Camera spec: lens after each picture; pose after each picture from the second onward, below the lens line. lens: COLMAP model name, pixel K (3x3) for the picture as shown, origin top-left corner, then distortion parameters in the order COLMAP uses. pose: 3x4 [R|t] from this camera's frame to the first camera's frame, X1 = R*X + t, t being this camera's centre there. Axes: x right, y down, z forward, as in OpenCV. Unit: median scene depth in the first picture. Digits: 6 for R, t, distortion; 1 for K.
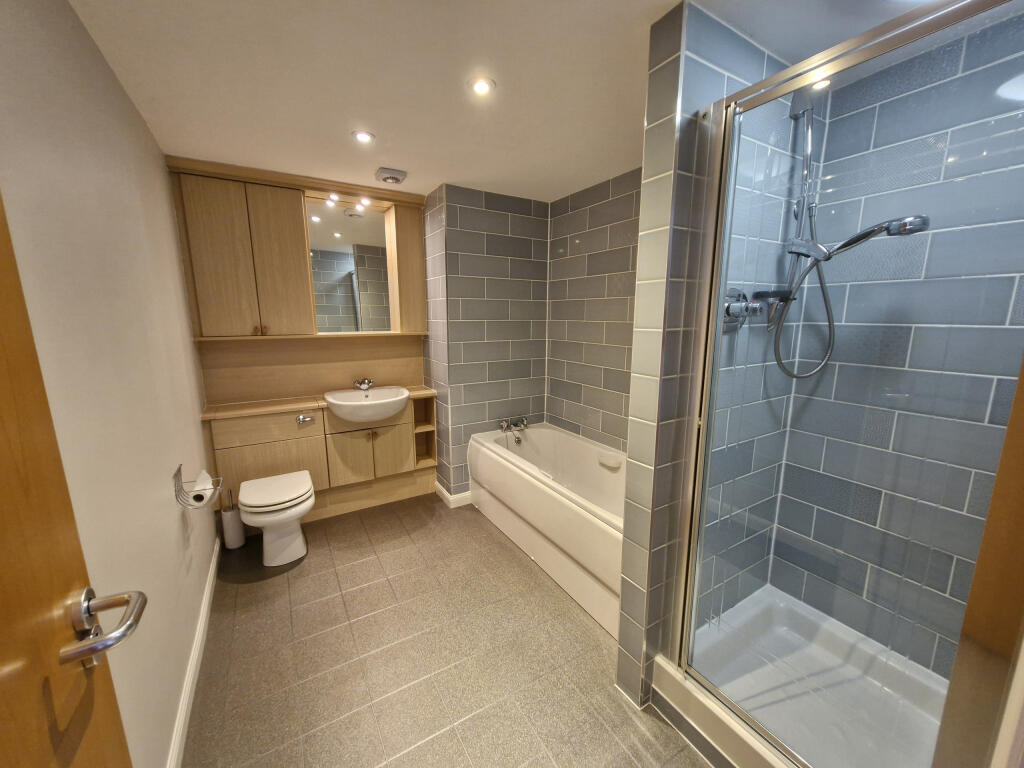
lens RADIAL K [[401.3, 0, 508.4], [0, 401.3, 384.7], [0, 0, 1]] dist [-0.000018, 0.000048]
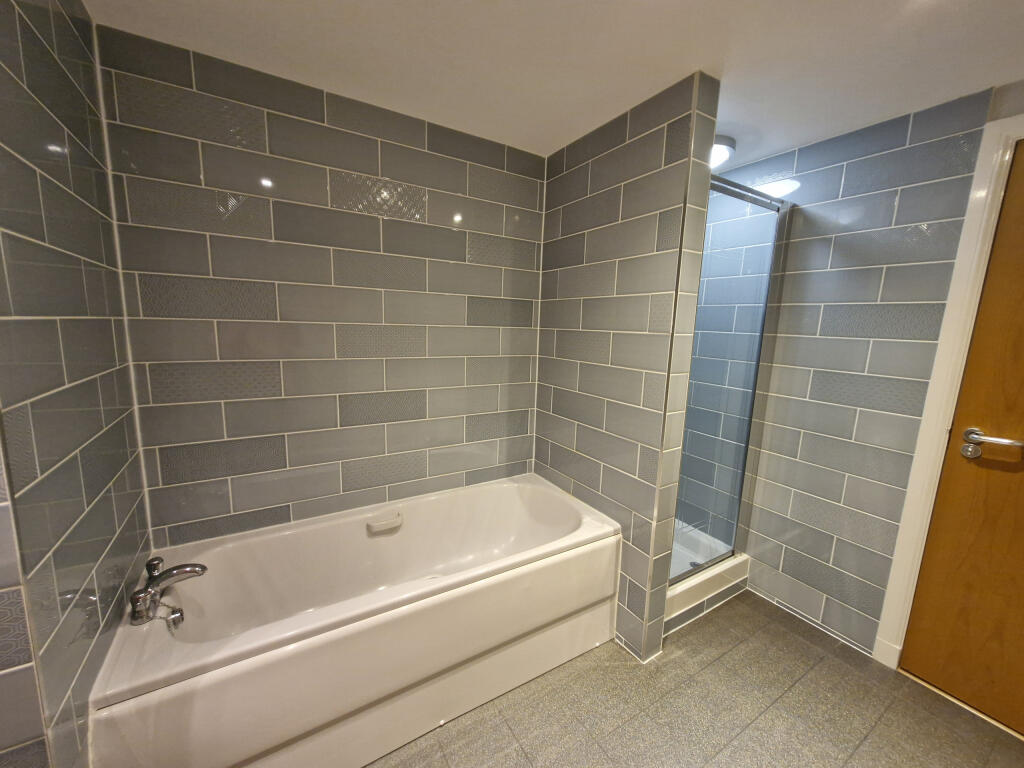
lens RADIAL K [[401.3, 0, 505.6], [0, 401.3, 385.7], [0, 0, 1]] dist [-0.000018, 0.000048]
pose [[-0.001036, -0.144827, 0.989456, -0.389203], [0.154849, 0.977499, 0.143239, -0.105562], [-0.987938, 0.153365, 0.021414, 0.715340]]
